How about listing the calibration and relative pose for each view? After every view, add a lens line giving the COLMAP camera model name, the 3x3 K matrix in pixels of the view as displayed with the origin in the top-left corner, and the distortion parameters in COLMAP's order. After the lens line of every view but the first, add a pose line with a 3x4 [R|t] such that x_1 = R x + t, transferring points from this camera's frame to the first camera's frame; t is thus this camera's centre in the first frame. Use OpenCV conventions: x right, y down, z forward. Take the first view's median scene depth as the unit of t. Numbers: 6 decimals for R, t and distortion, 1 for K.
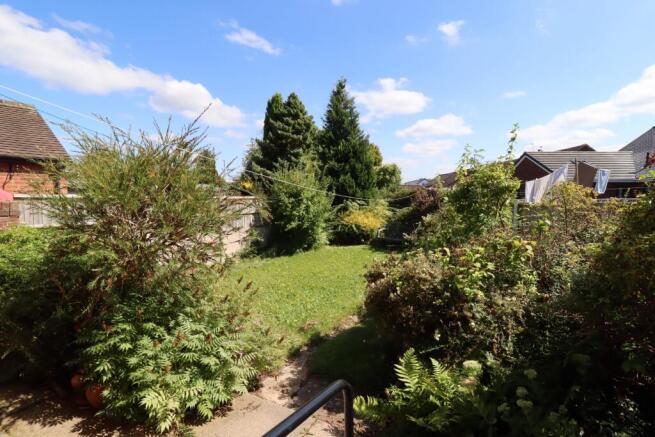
lens RADIAL K [[303.9, 0, 341.6], [0, 303.9, 215.8], [0, 0, 1]] dist [-0.000105, -0.000108]
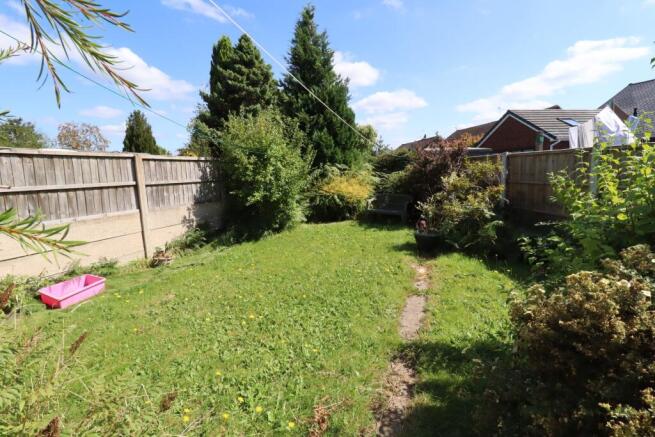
lens RADIAL K [[306.7, 0, 332.5], [0, 306.7, 216.1], [0, 0, 1]] dist [-0.001438, -0.000560]
pose [[0.994532, -0.045474, 0.094009, -0.040180], [0.037457, 0.995646, 0.085354, 0.014359], [-0.097481, -0.081366, 0.991906, 0.204467]]
